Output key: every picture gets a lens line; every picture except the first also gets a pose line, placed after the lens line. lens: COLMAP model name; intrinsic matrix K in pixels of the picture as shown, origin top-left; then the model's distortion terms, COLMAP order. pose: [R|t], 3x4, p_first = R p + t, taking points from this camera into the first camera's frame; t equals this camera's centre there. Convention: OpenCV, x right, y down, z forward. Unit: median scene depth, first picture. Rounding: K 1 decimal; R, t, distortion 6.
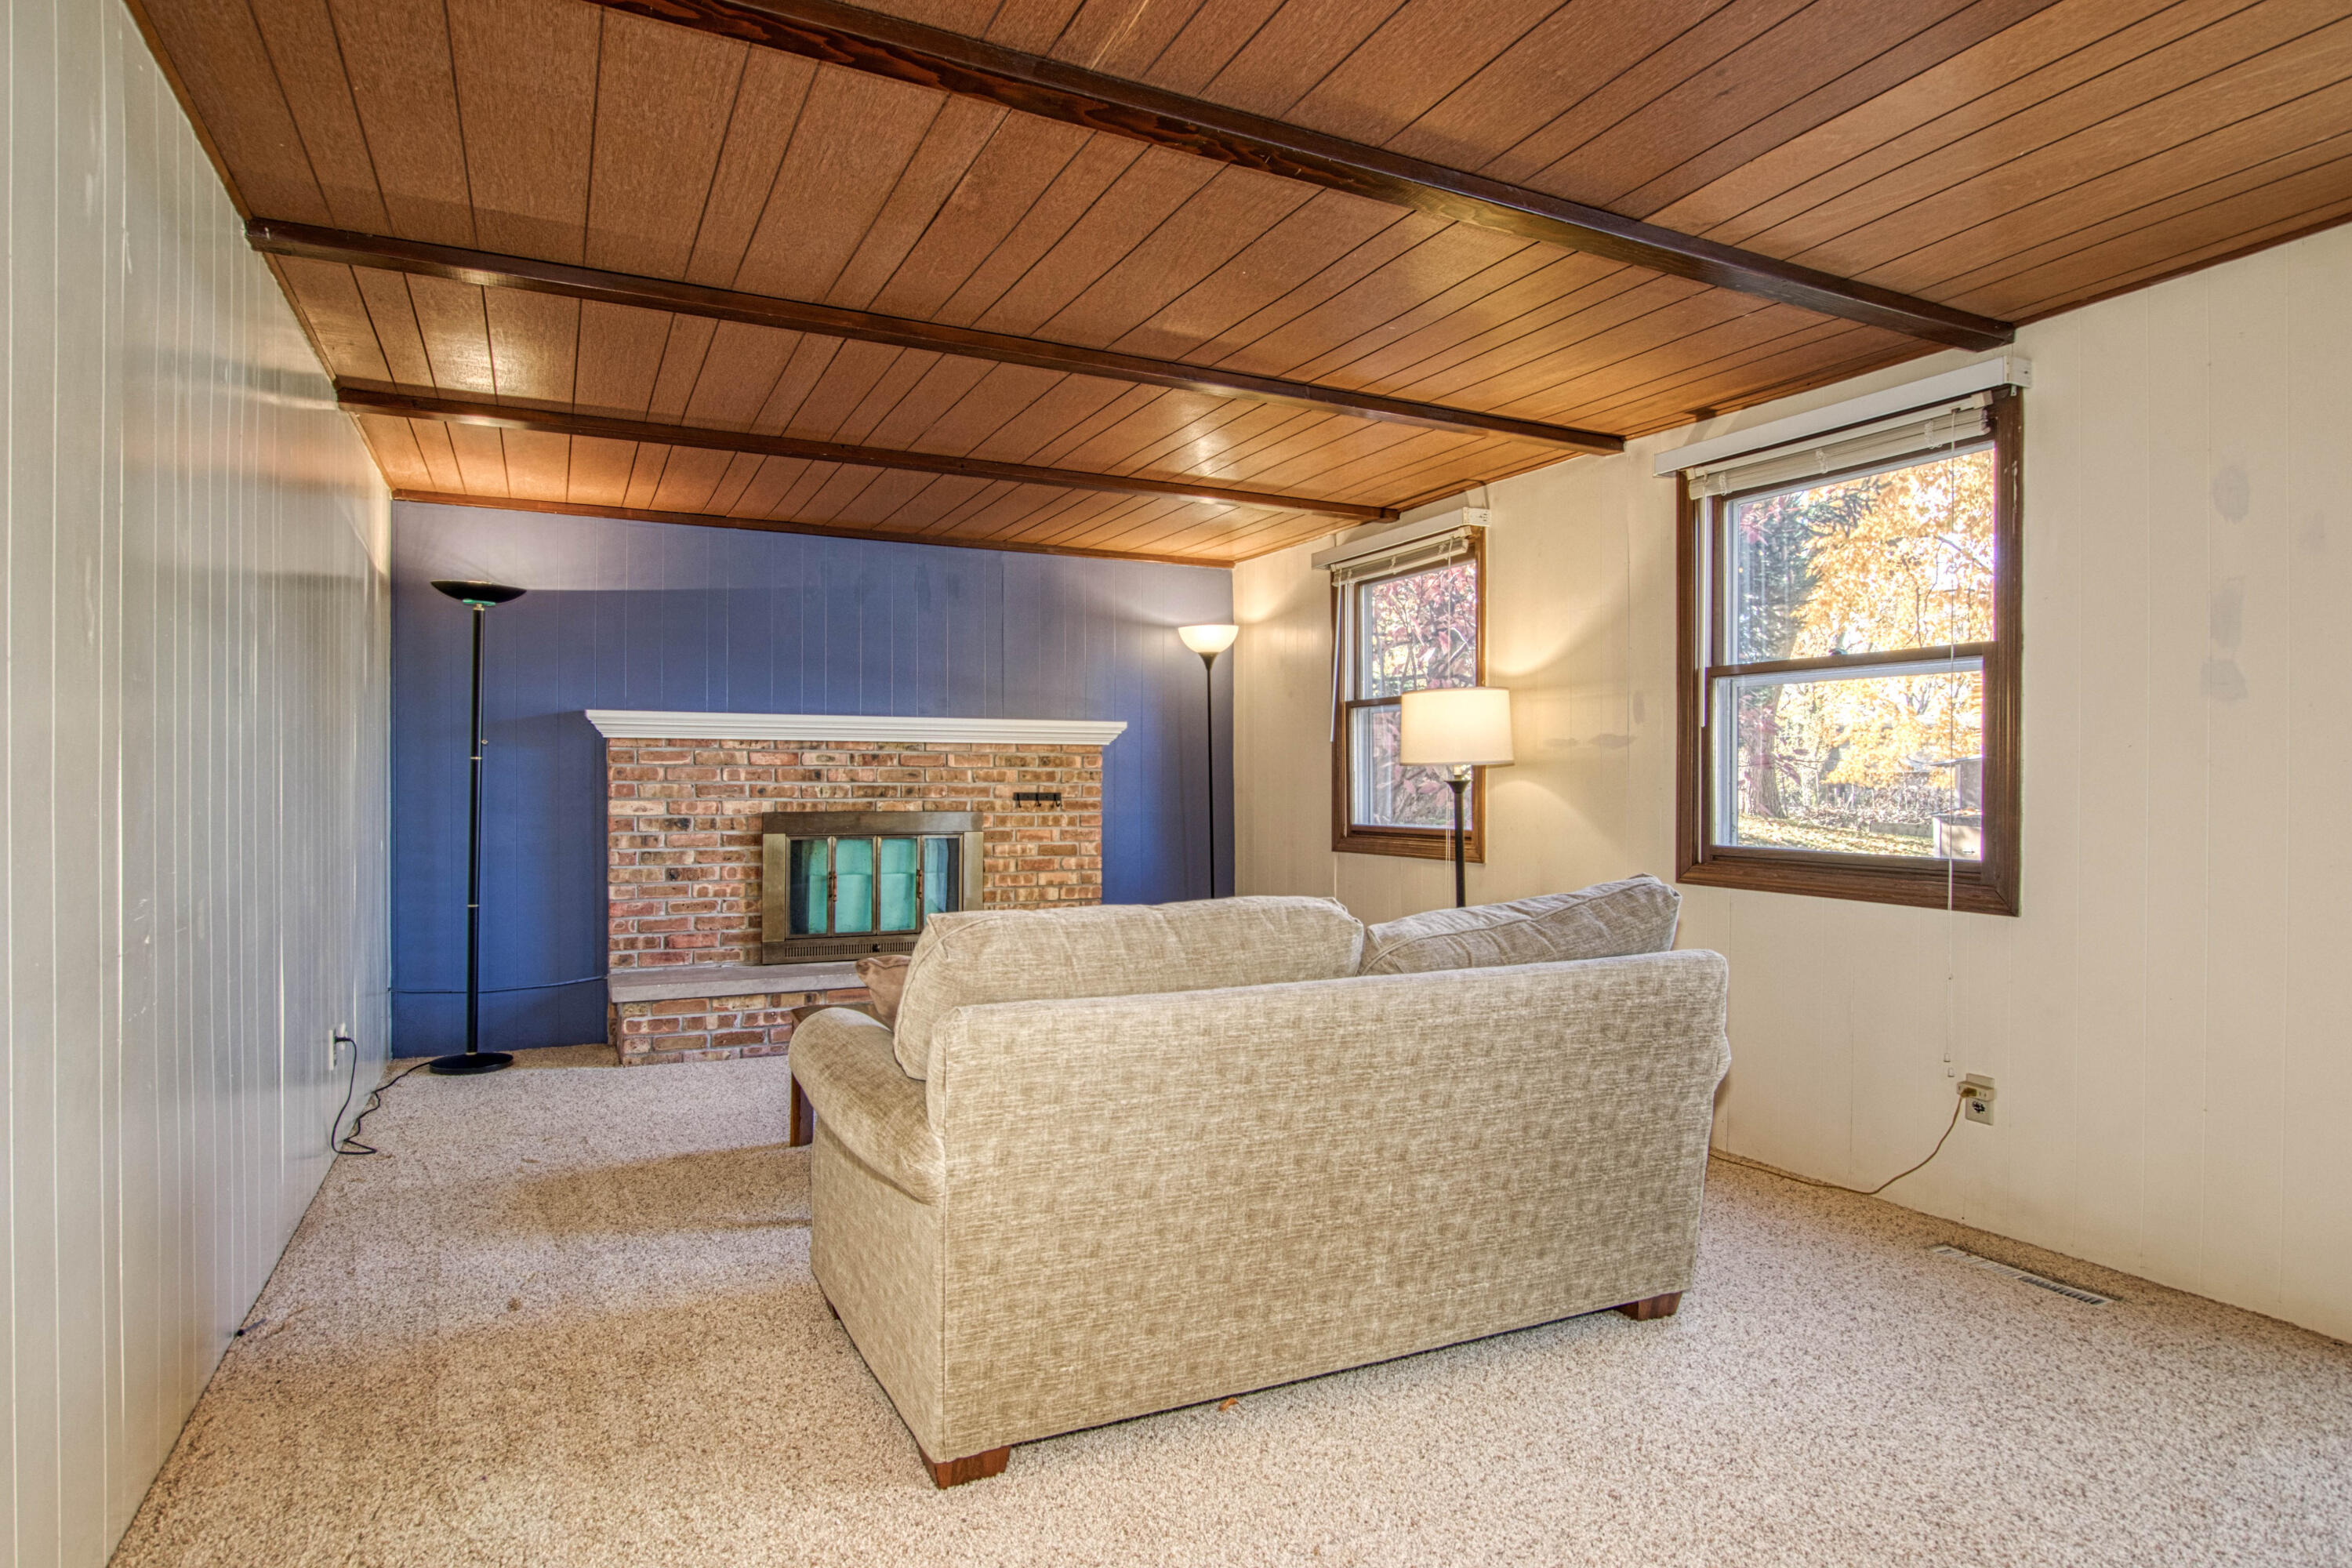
lens RADIAL K [[1263.1, 0, 1175.0], [0, 1263.1, 782.3], [0, 0, 1]] dist [-0.055586, 0.001660]
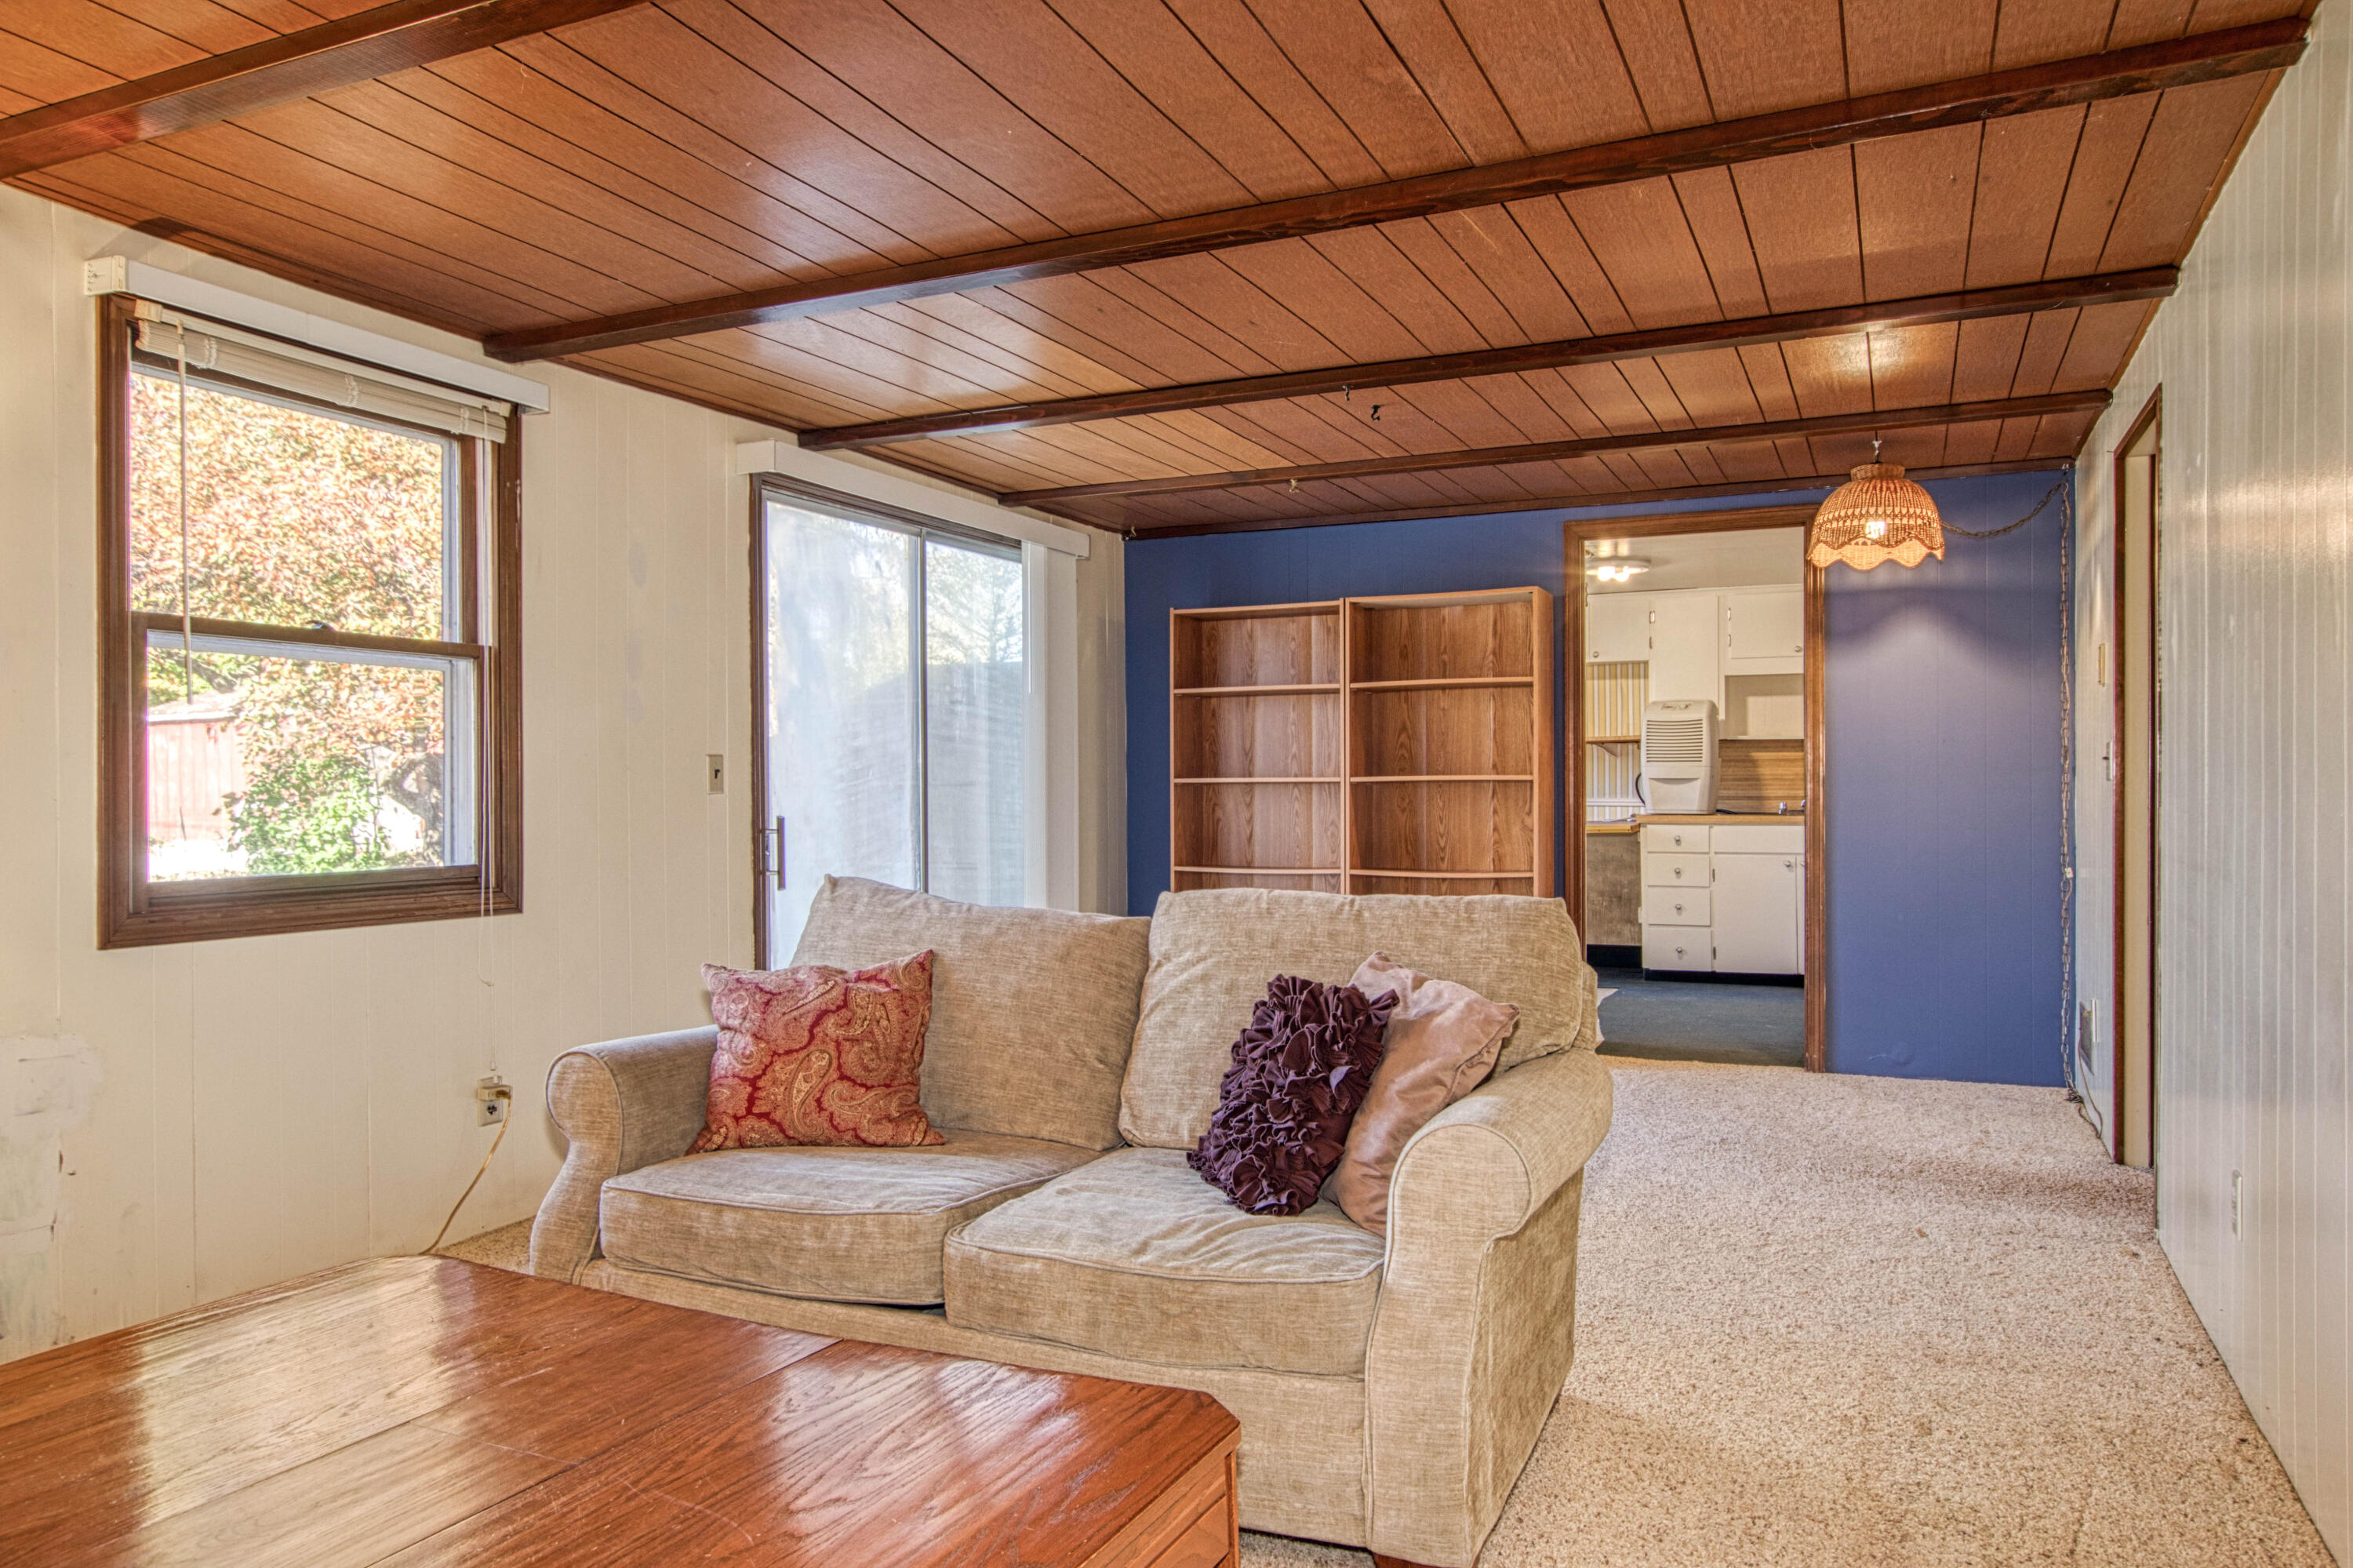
lens RADIAL K [[1568.4, 0, 1167.3], [0, 1568.4, 791.9], [0, 0, 1]] dist [0.001964, 0.000492]
pose [[-0.635720, 0.000363, 0.771919, -0.871306], [0.008822, 0.999938, 0.006795, 0.000252], [-0.771869, 0.011130, -0.635684, 1.771841]]
